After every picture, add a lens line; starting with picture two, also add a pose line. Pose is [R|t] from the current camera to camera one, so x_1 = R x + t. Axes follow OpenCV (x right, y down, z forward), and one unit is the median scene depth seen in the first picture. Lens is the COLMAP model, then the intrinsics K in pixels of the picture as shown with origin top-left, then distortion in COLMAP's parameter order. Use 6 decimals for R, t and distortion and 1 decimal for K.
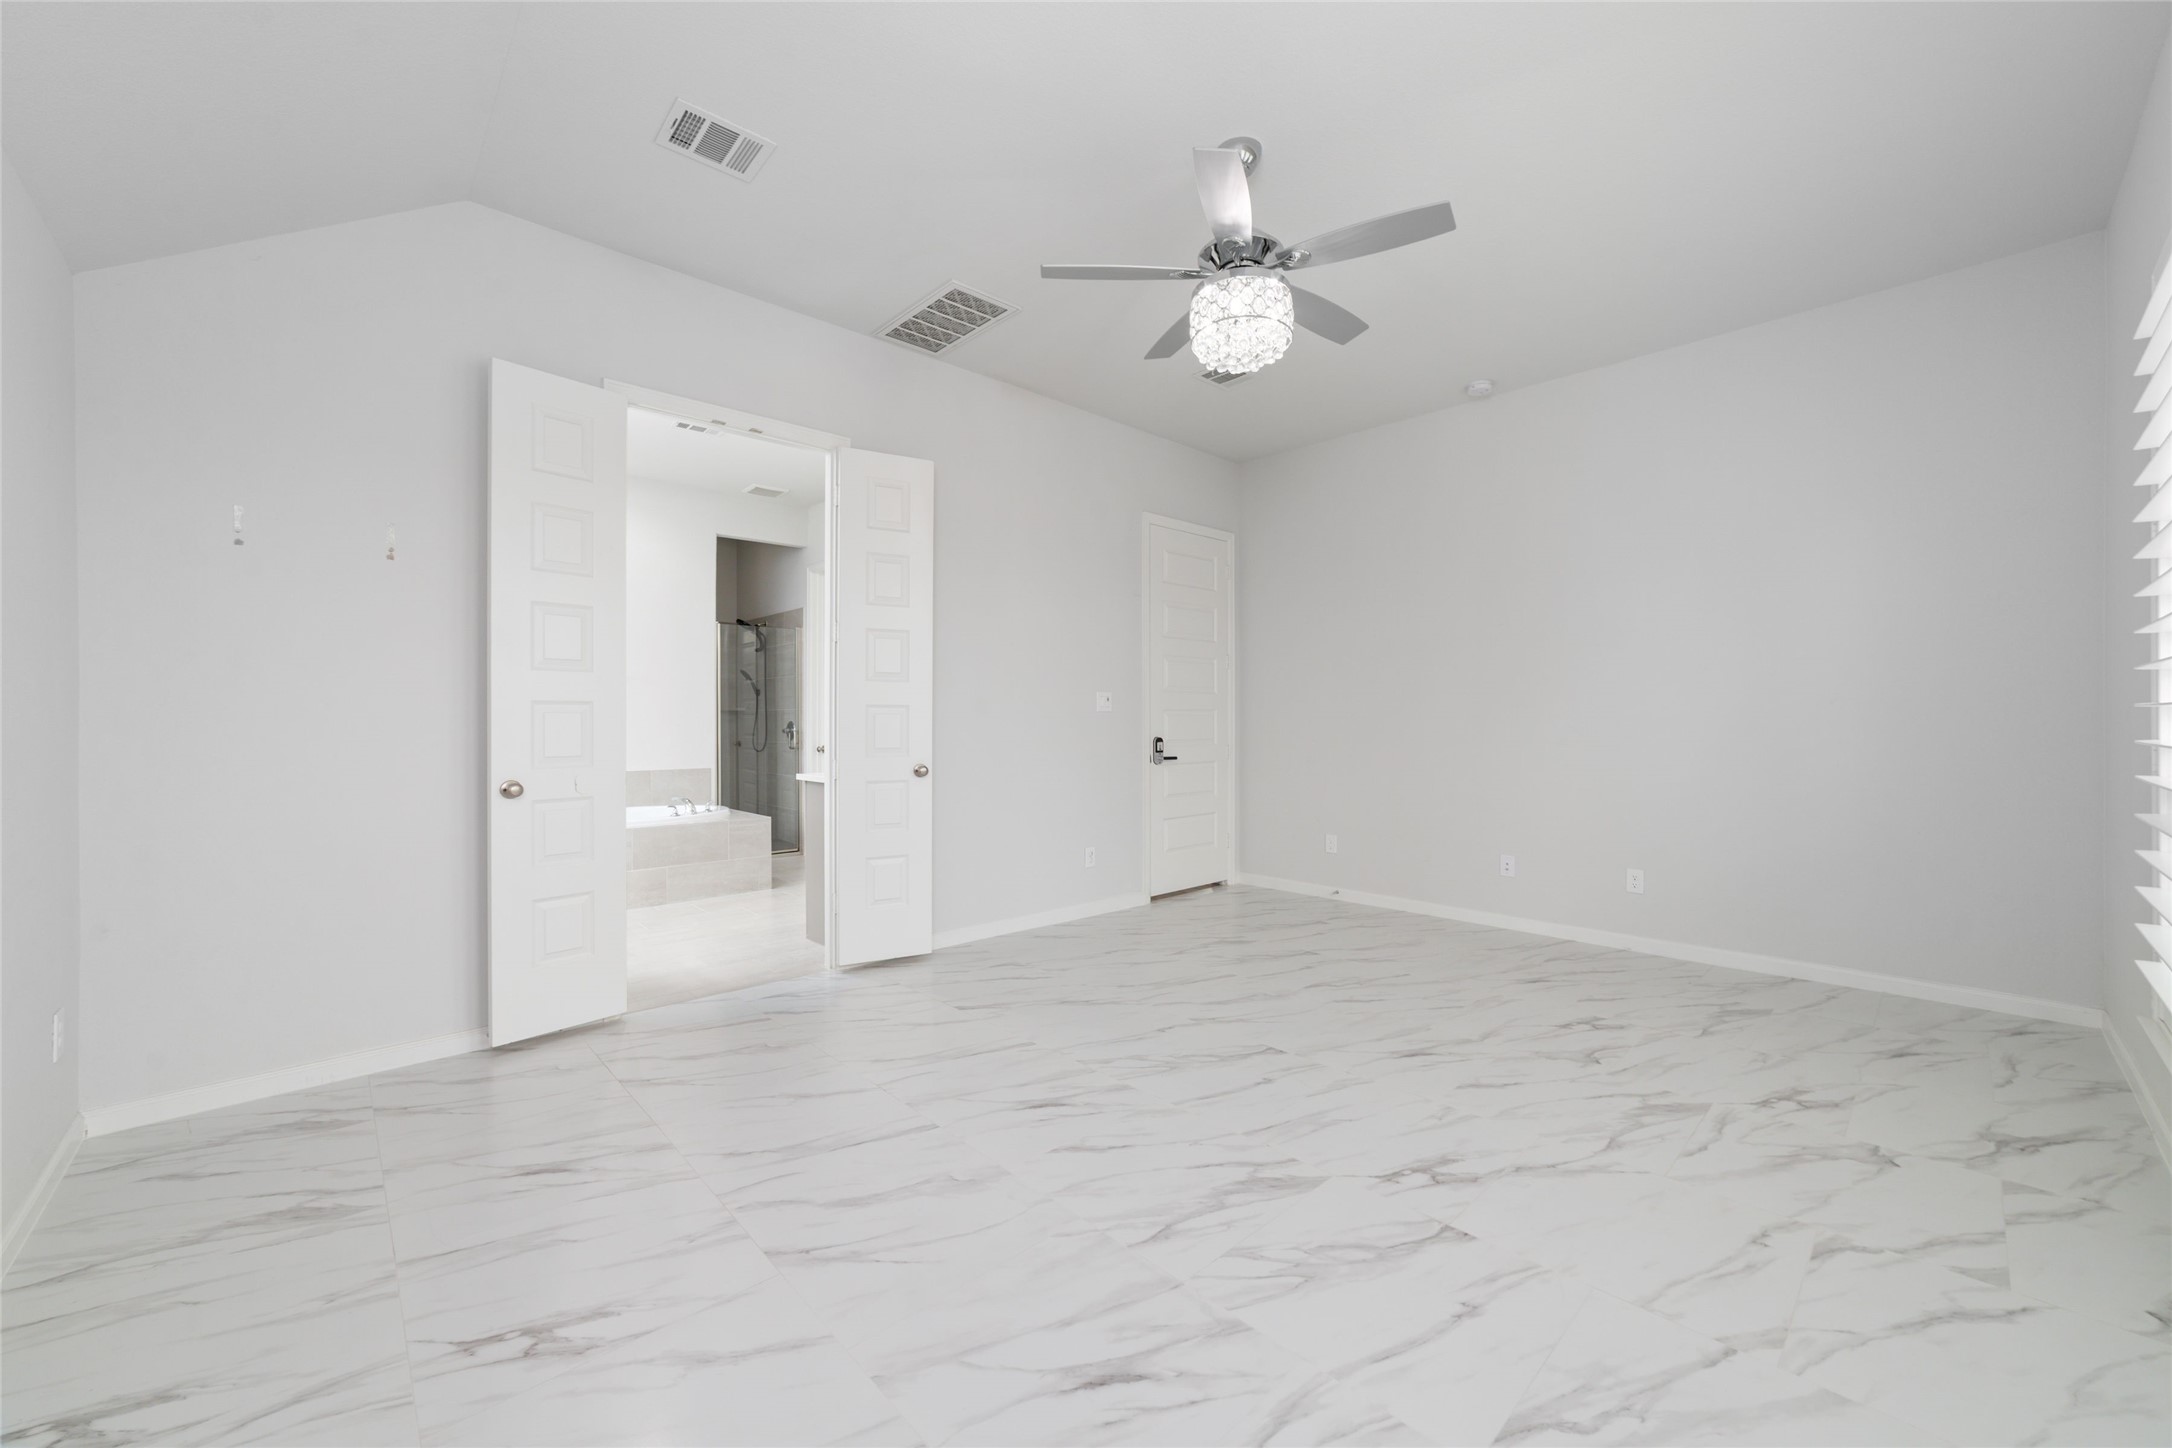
lens RADIAL K [[828.6, 0, 1085.9], [0, 828.6, 718.5], [0, 0, 1]] dist [-0.019701, 0.005089]
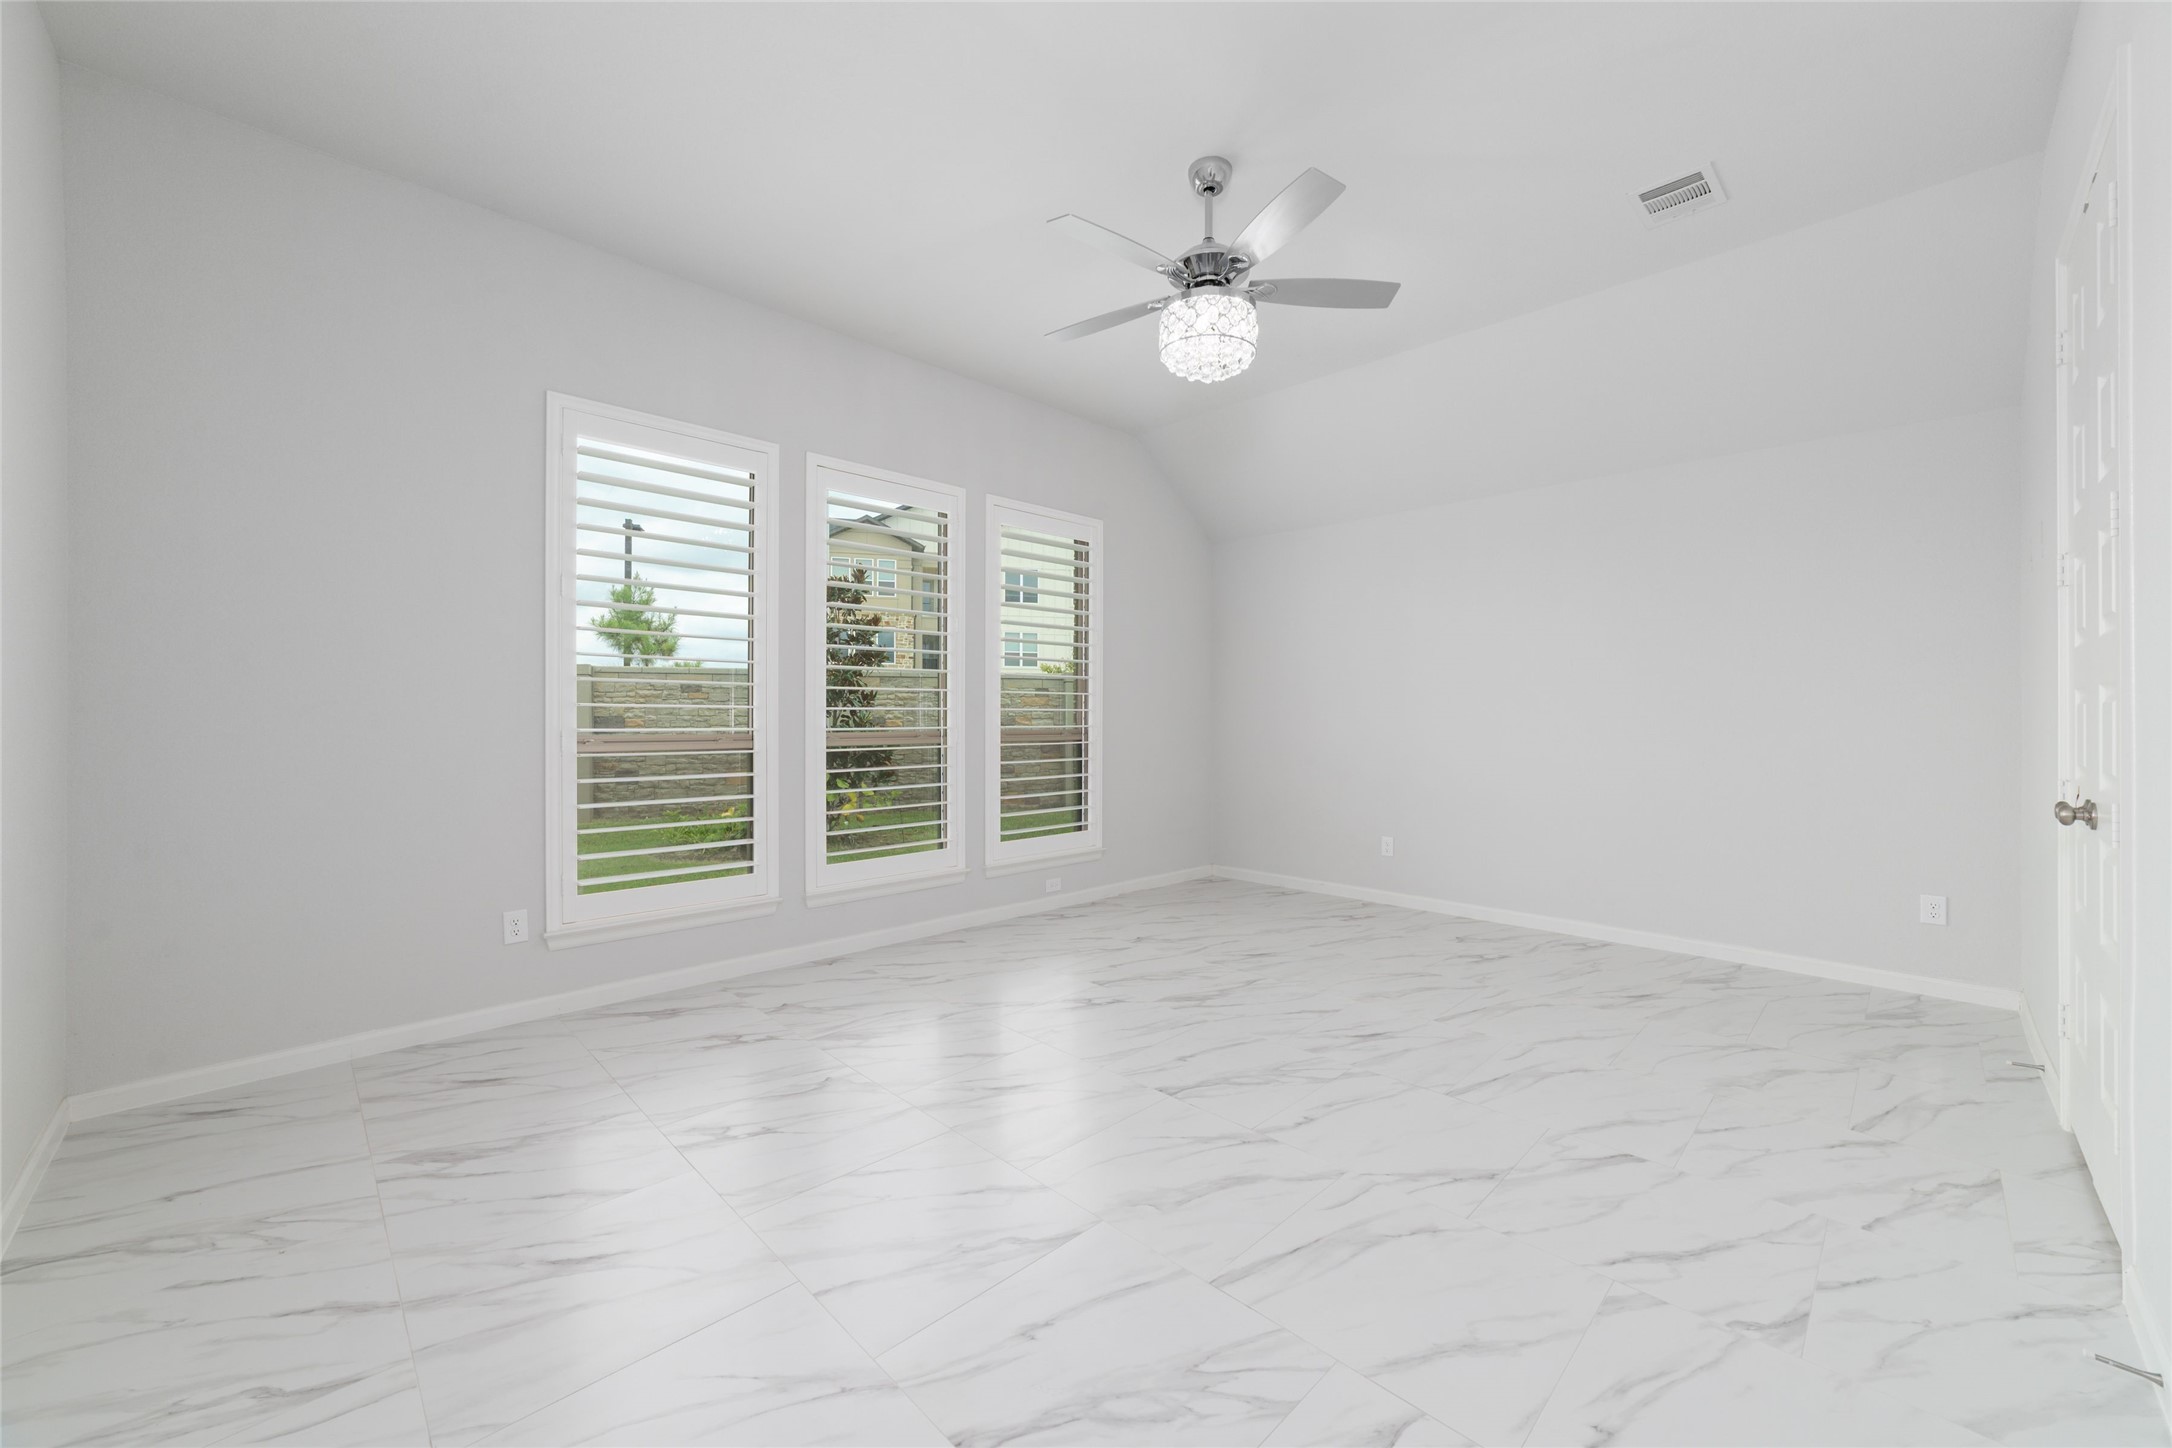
lens RADIAL K [[828.6, 0, 1085.9], [0, 828.6, 718.5], [0, 0, 1]] dist [-0.019701, 0.005089]
pose [[-0.999694, 0.000036, -0.024723, 0.192179], [0.000079, 0.999998, -0.001732, 0.004125], [0.024722, -0.001734, -0.999693, 1.067357]]
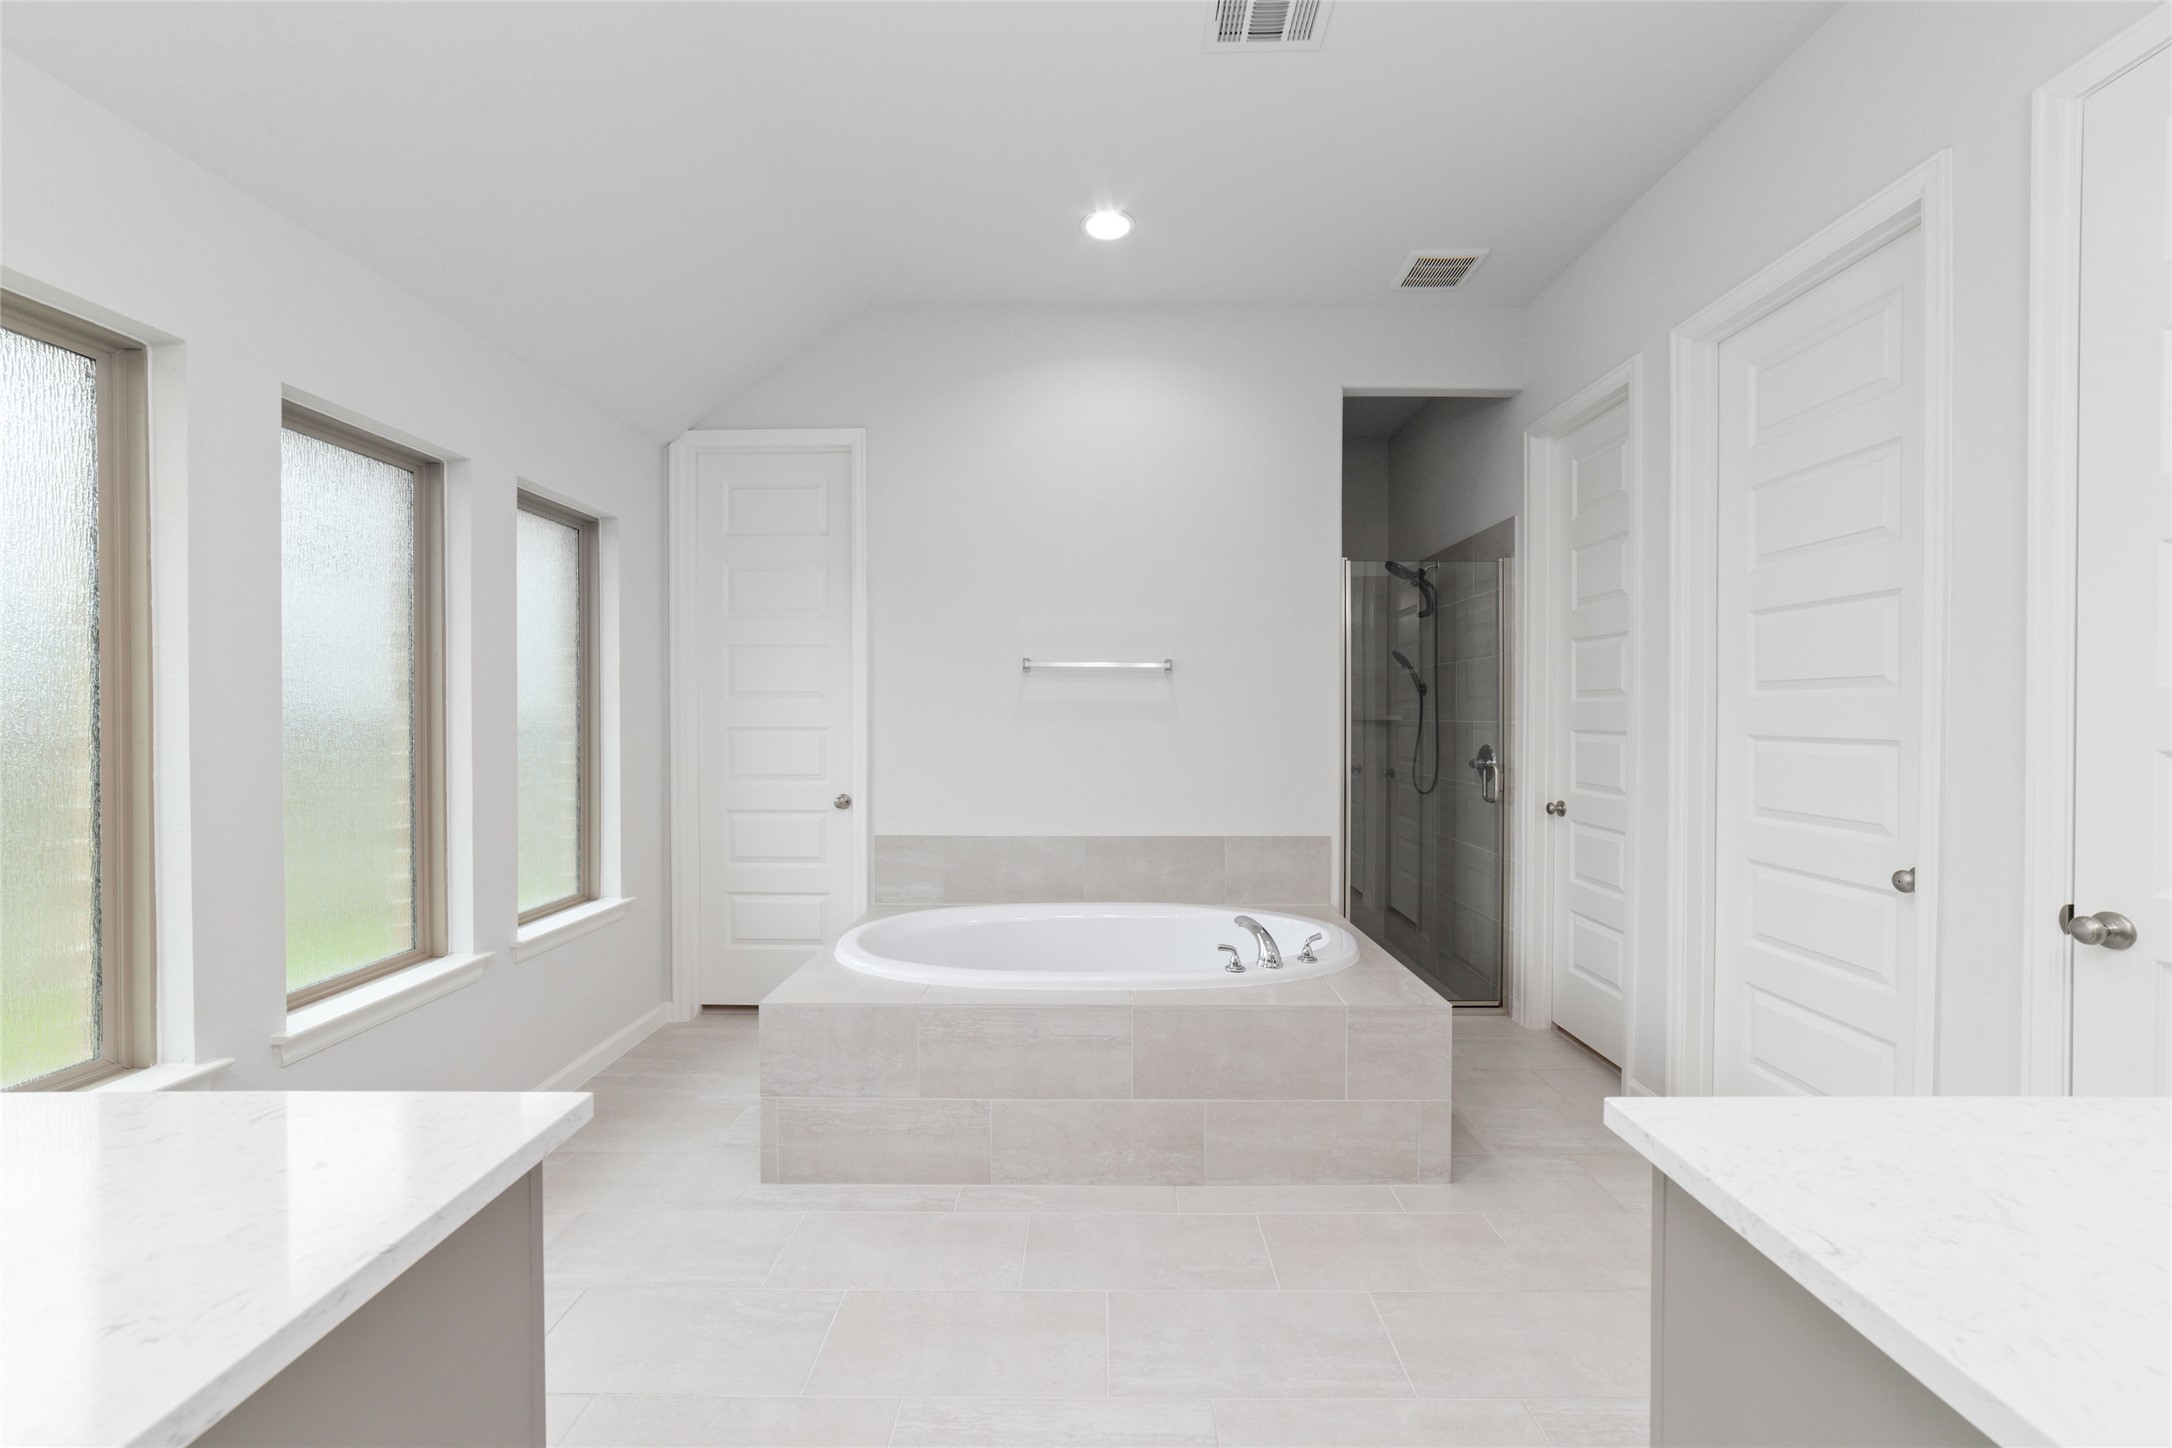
lens RADIAL K [[828.6, 0, 1085.9], [0, 828.6, 718.5], [0, 0, 1]] dist [-0.019701, 0.005089]
pose [[0.720323, 0.007599, -0.693597, -0.259350], [-0.003461, 0.999967, 0.007362, -0.023087], [0.693630, -0.002903, 0.720326, 0.656934]]
